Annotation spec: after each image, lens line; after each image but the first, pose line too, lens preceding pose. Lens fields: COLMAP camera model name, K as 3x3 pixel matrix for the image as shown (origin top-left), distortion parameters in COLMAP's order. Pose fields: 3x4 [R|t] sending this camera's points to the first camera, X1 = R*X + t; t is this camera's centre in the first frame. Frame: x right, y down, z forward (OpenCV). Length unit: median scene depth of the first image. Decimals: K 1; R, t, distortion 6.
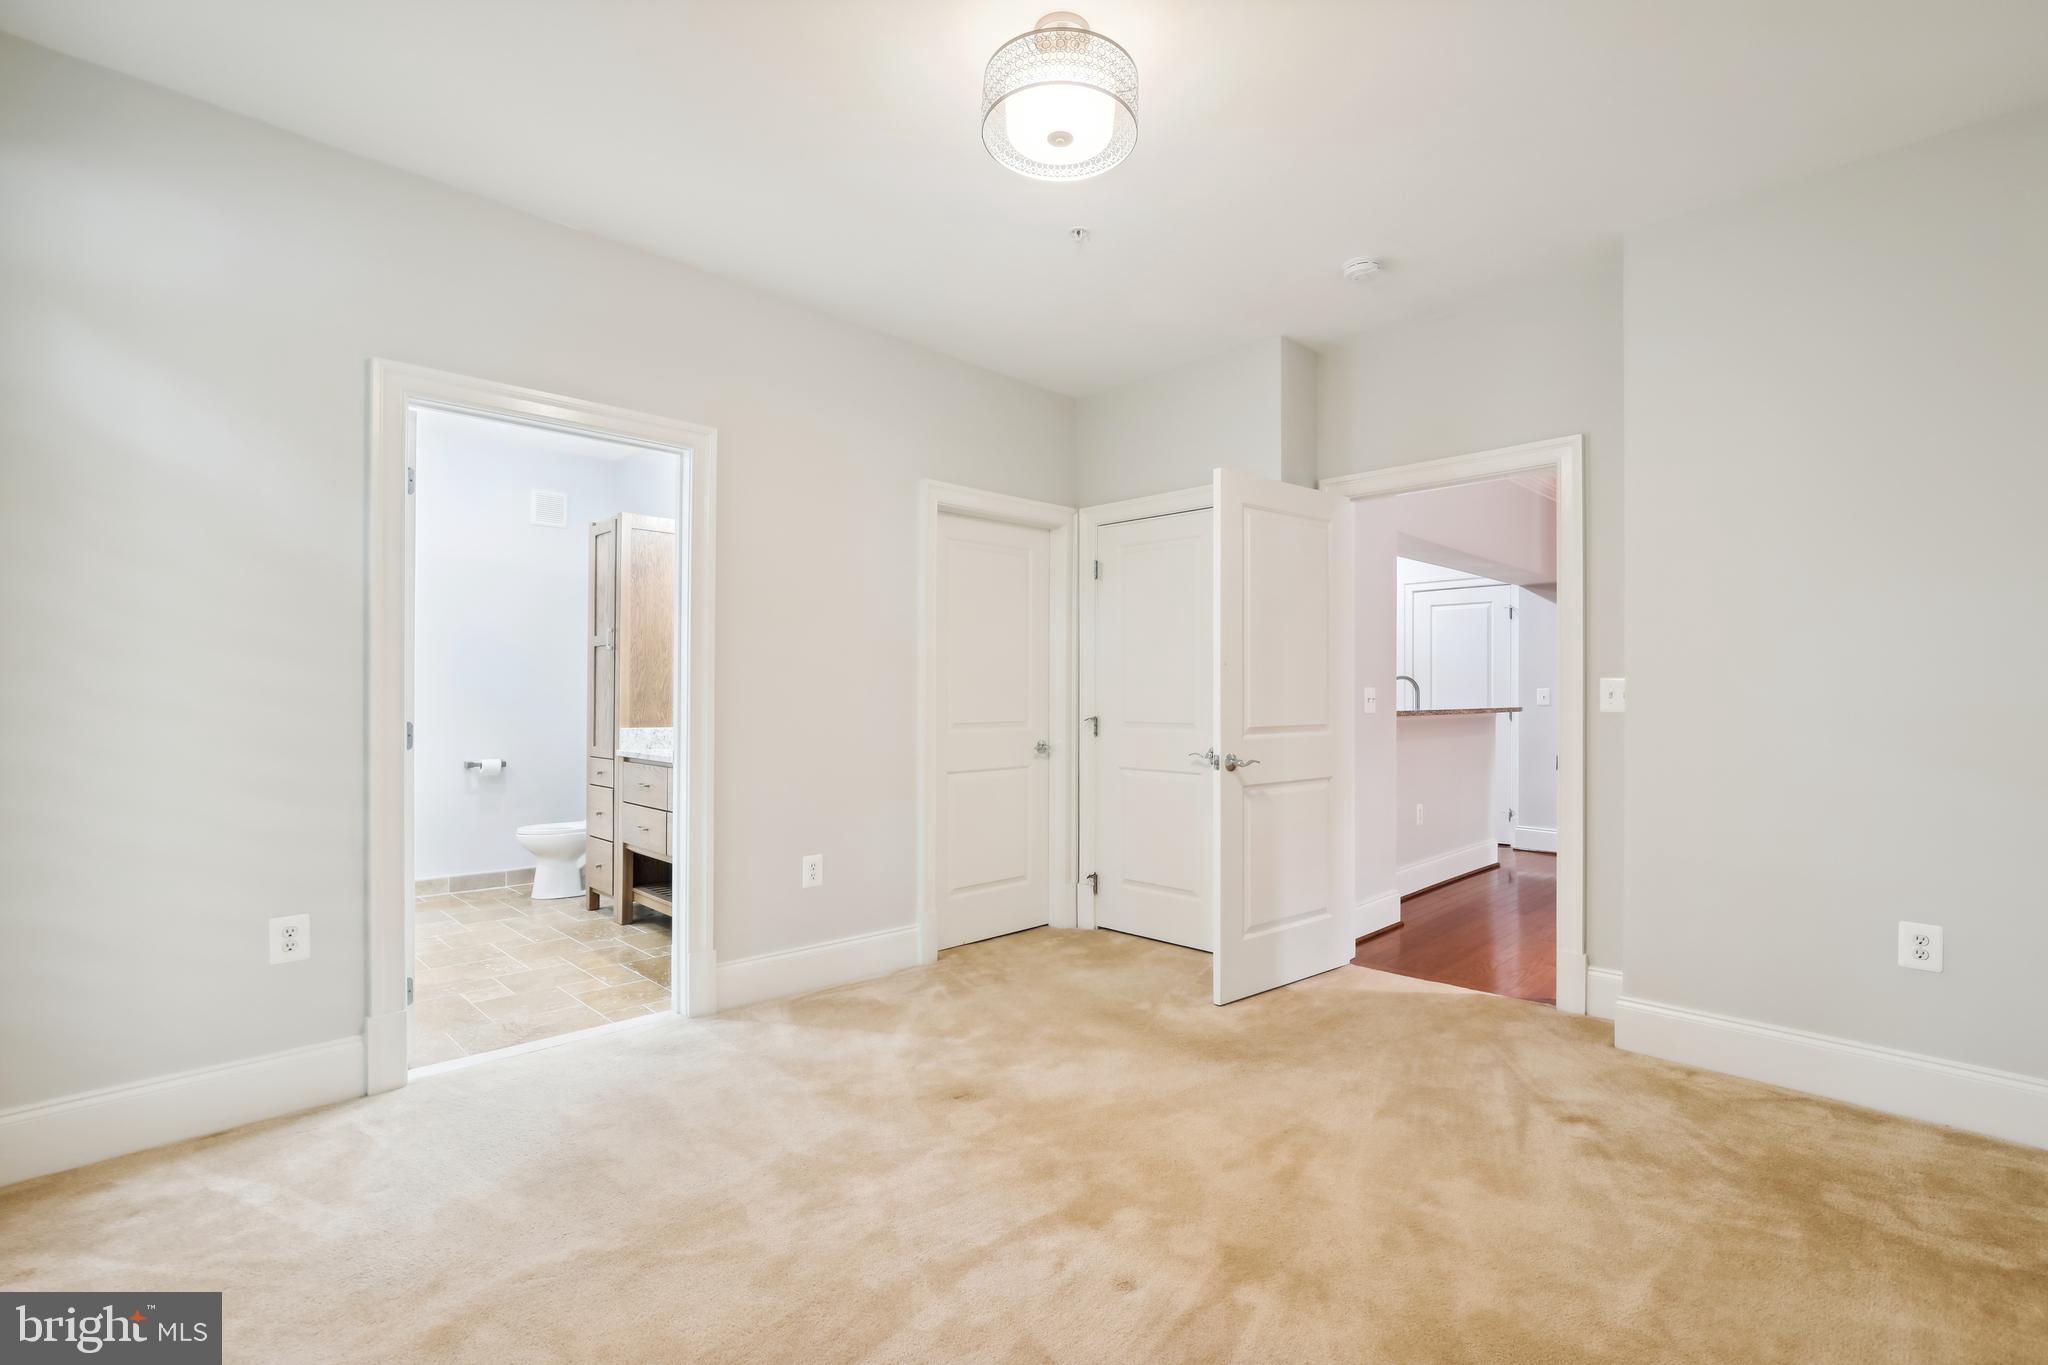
lens RADIAL K [[942.2, 0, 1020.0], [0, 942.2, 689.2], [0, 0, 1]] dist [-0.000861, 0.000012]
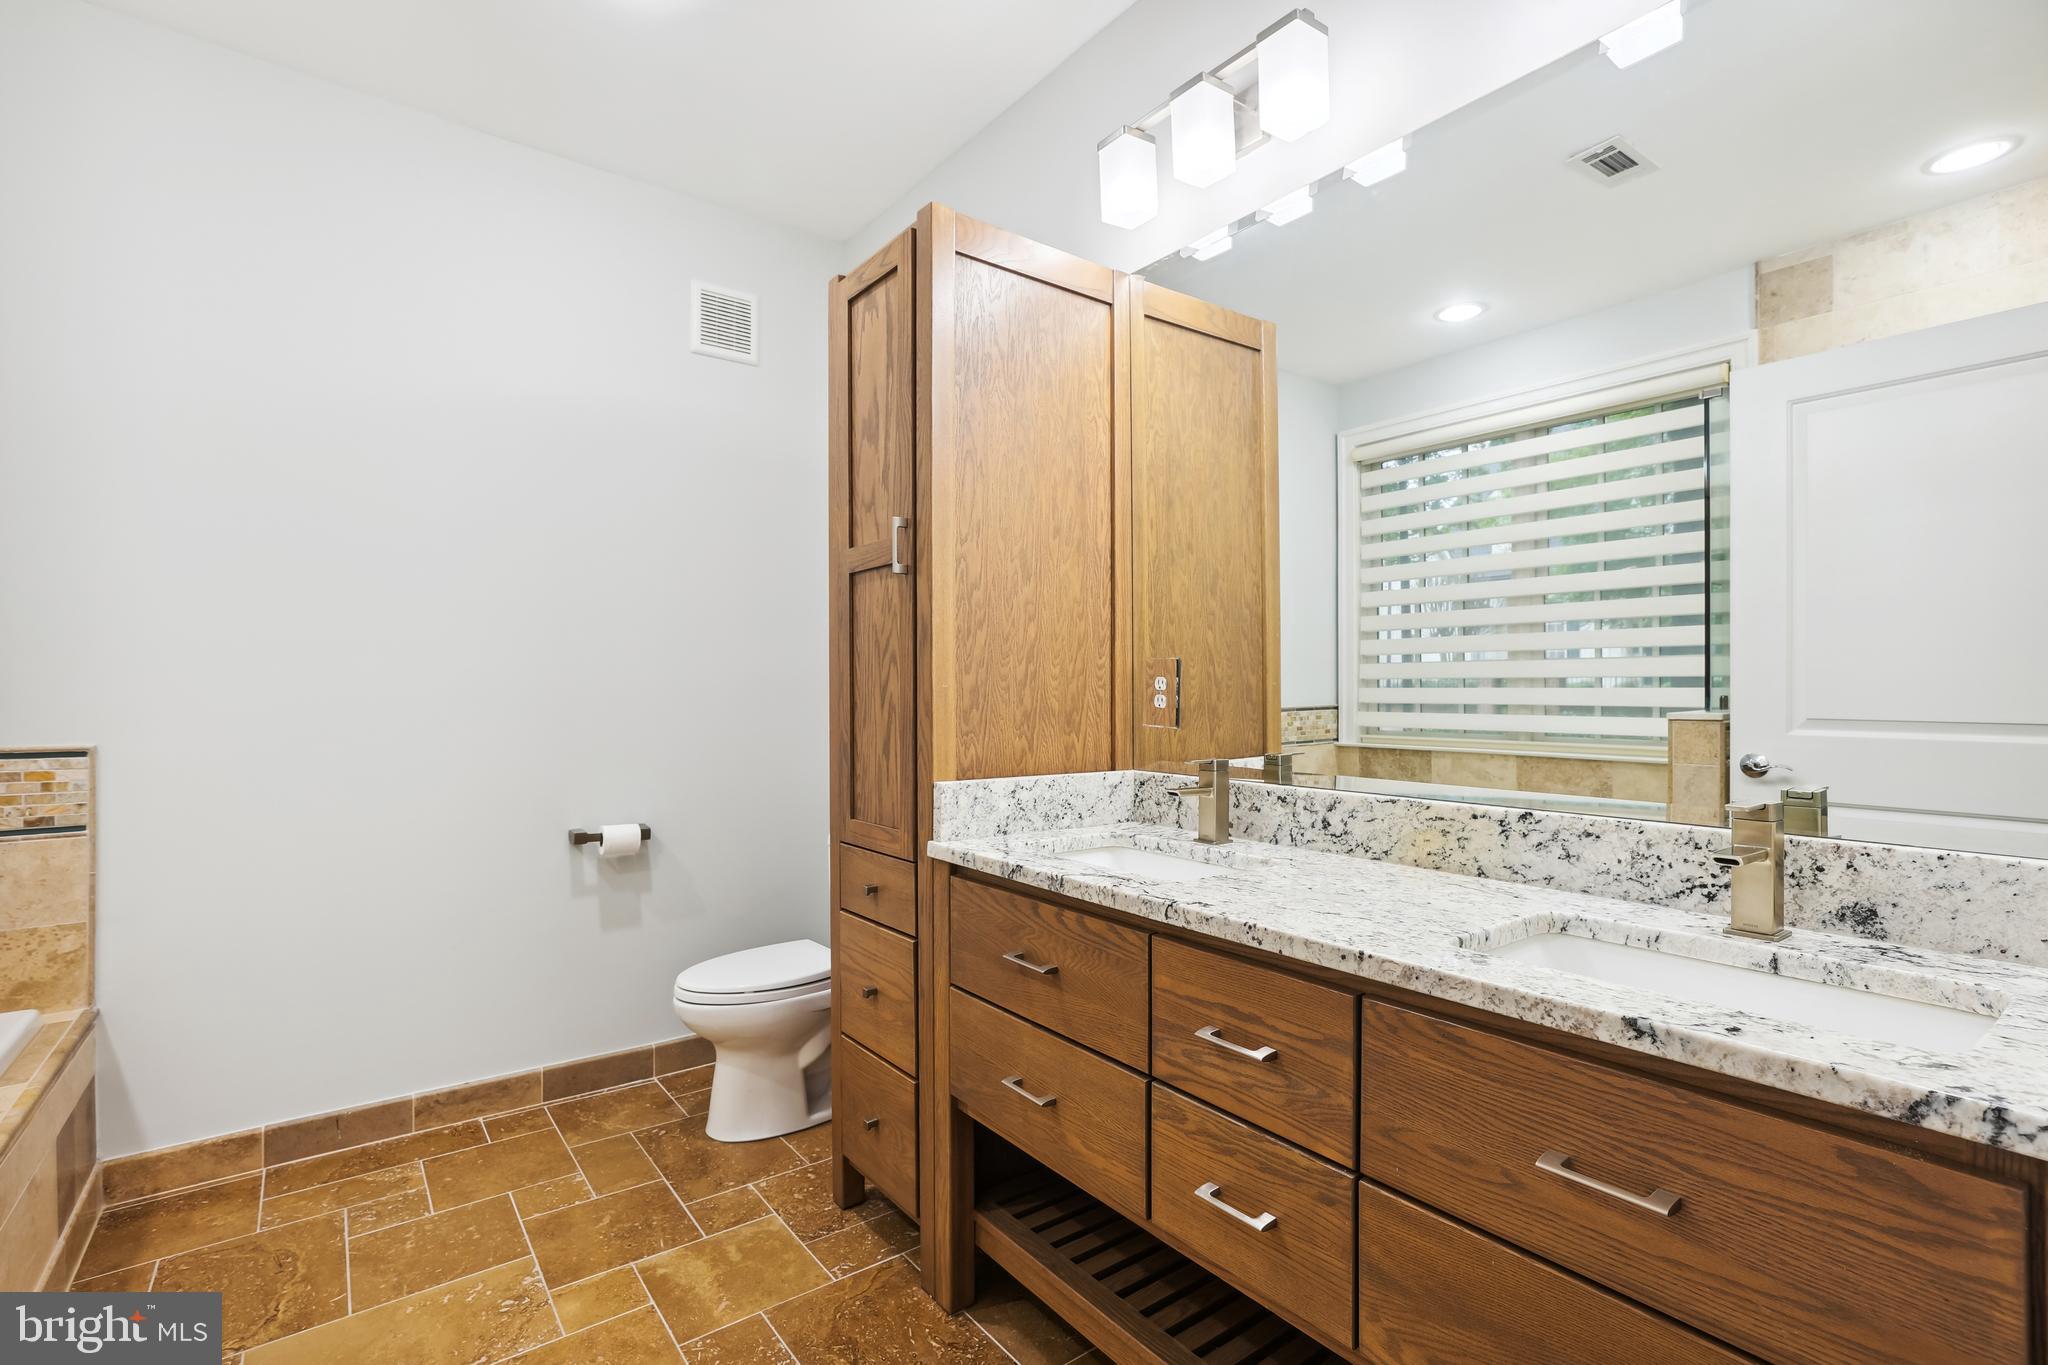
lens RADIAL K [[942.2, 0, 1026.8], [0, 942.2, 681.6], [0, 0, 1]] dist [-0.000861, 0.000012]
pose [[0.992359, -0.006023, -0.123239, -0.326528], [0.007769, 0.999876, 0.013692, -0.003431], [0.123142, -0.014544, 0.992283, 0.605134]]
